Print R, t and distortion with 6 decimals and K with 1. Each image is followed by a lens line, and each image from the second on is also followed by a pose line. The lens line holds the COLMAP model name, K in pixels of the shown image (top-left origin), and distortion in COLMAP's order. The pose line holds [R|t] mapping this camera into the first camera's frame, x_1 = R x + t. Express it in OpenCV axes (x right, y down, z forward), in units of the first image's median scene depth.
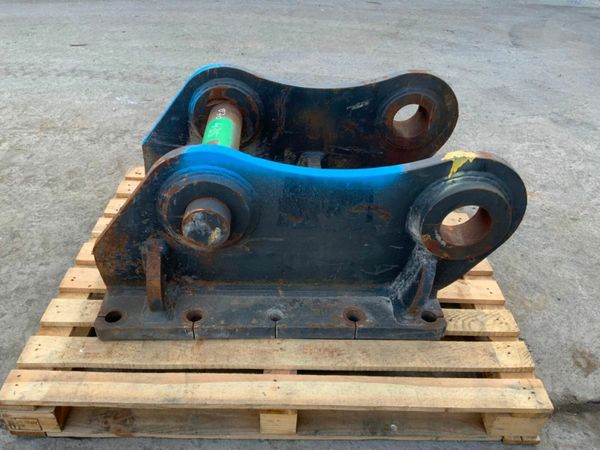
lens RADIAL K [[499.3, 0, 302.4], [0, 499.3, 226.1], [0, 0, 1]] dist [0.101631, -0.210039]
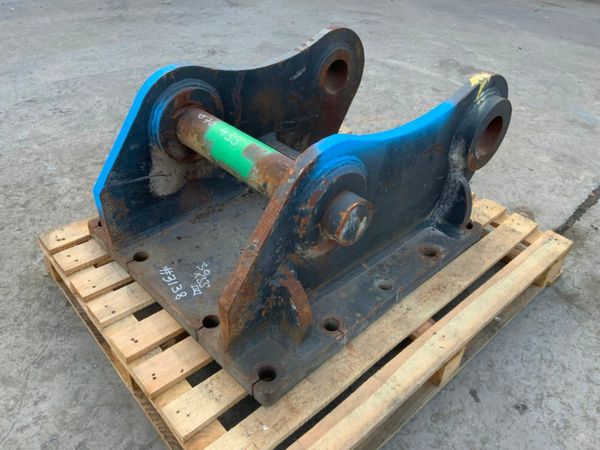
lens RADIAL K [[499.3, 0, 302.4], [0, 499.3, 226.1], [0, 0, 1]] dist [0.101631, -0.210039]
pose [[0.744131, -0.408564, 0.528531, -0.672914], [0.385405, 0.908790, 0.159890, -0.156410], [-0.545649, 0.084719, 0.833721, 0.246127]]
